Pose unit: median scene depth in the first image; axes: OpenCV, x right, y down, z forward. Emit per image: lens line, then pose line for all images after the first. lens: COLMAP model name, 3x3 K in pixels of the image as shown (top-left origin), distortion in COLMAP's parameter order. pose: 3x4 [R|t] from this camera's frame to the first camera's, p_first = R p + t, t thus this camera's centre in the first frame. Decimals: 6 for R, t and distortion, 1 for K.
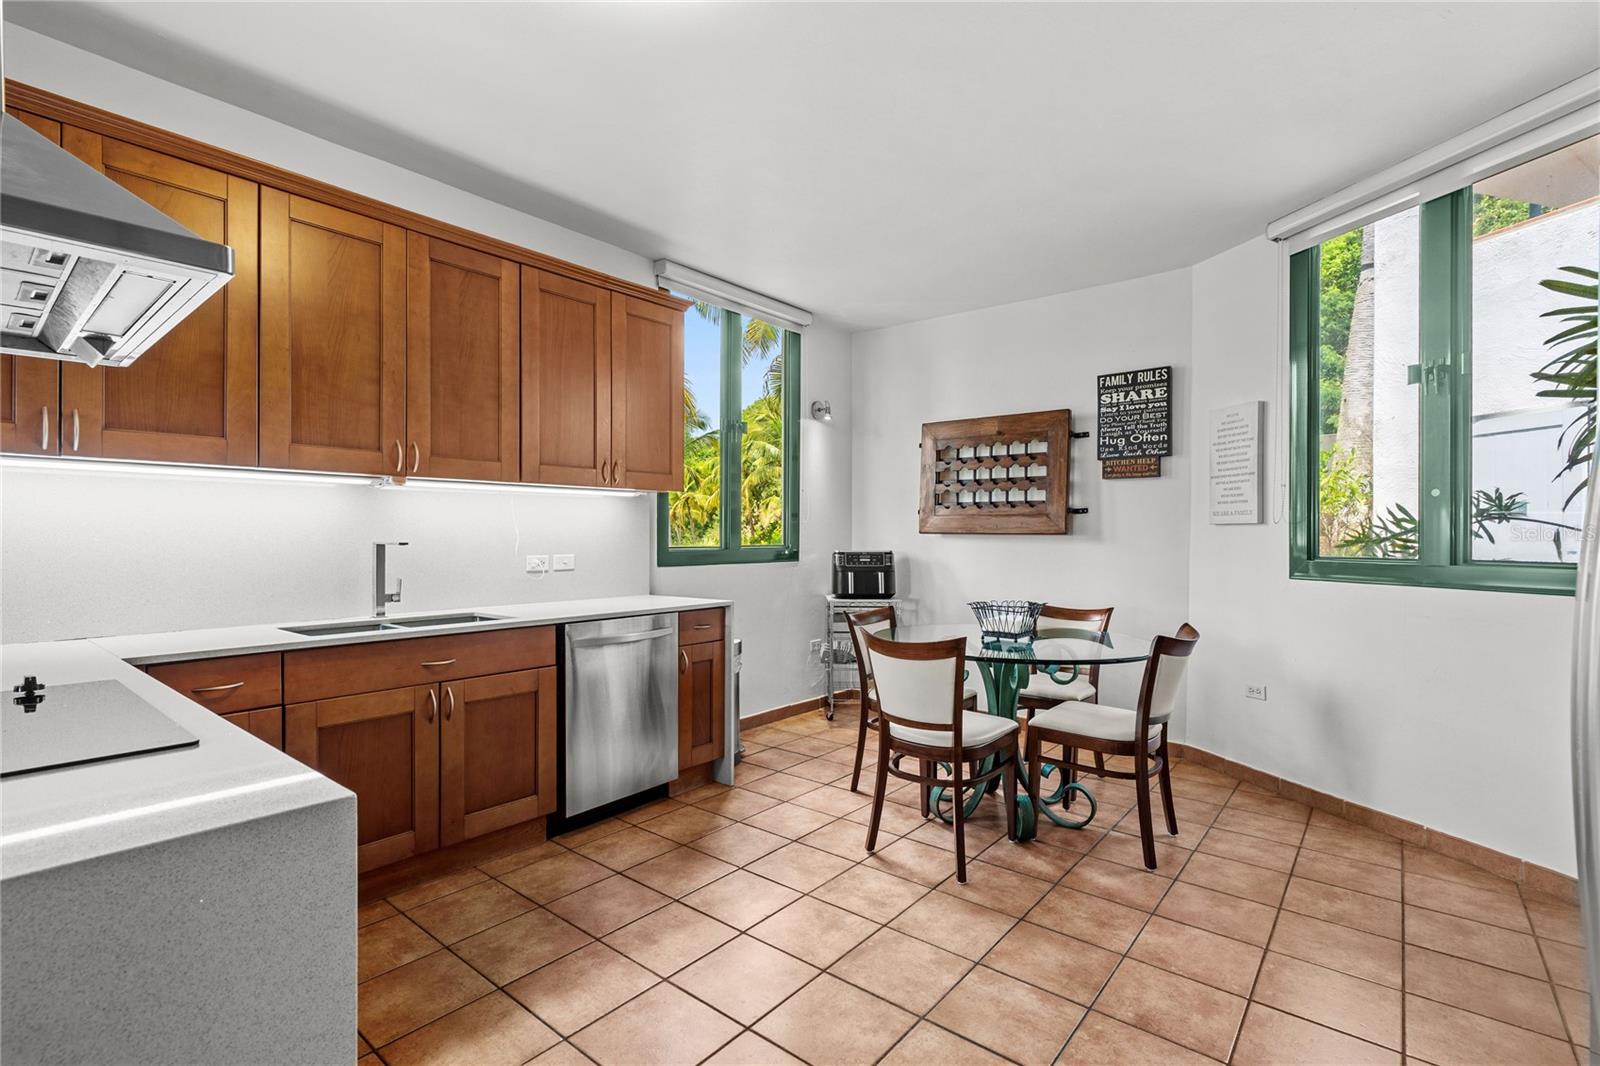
lens RADIAL K [[721.6, 0, 796.2], [0, 721.6, 540.8], [0, 0, 1]] dist [-0.003946, 0.002104]
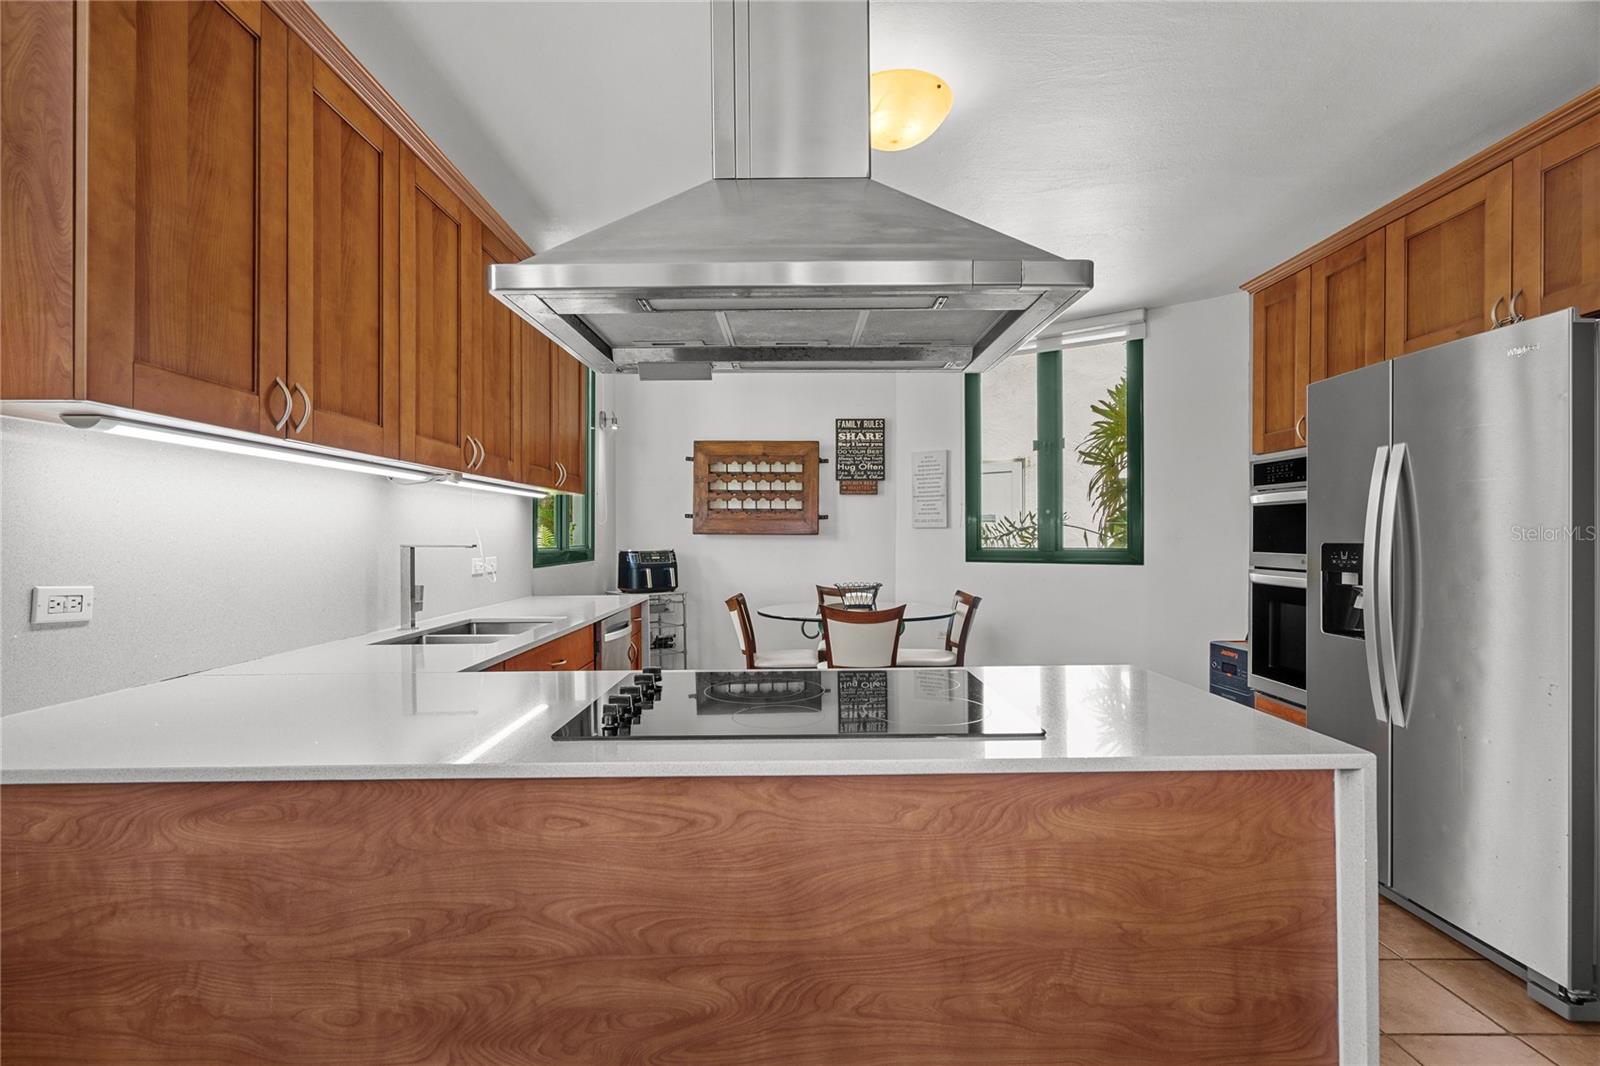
lens RADIAL K [[721.6, 0, 771.9], [0, 721.6, 530.8], [0, 0, 1]] dist [-0.003946, 0.002104]
pose [[0.776393, 0.001883, 0.630247, -0.533113], [0.006487, 0.999919, -0.010979, -0.001777], [-0.630216, 0.012613, 0.776317, 0.014987]]
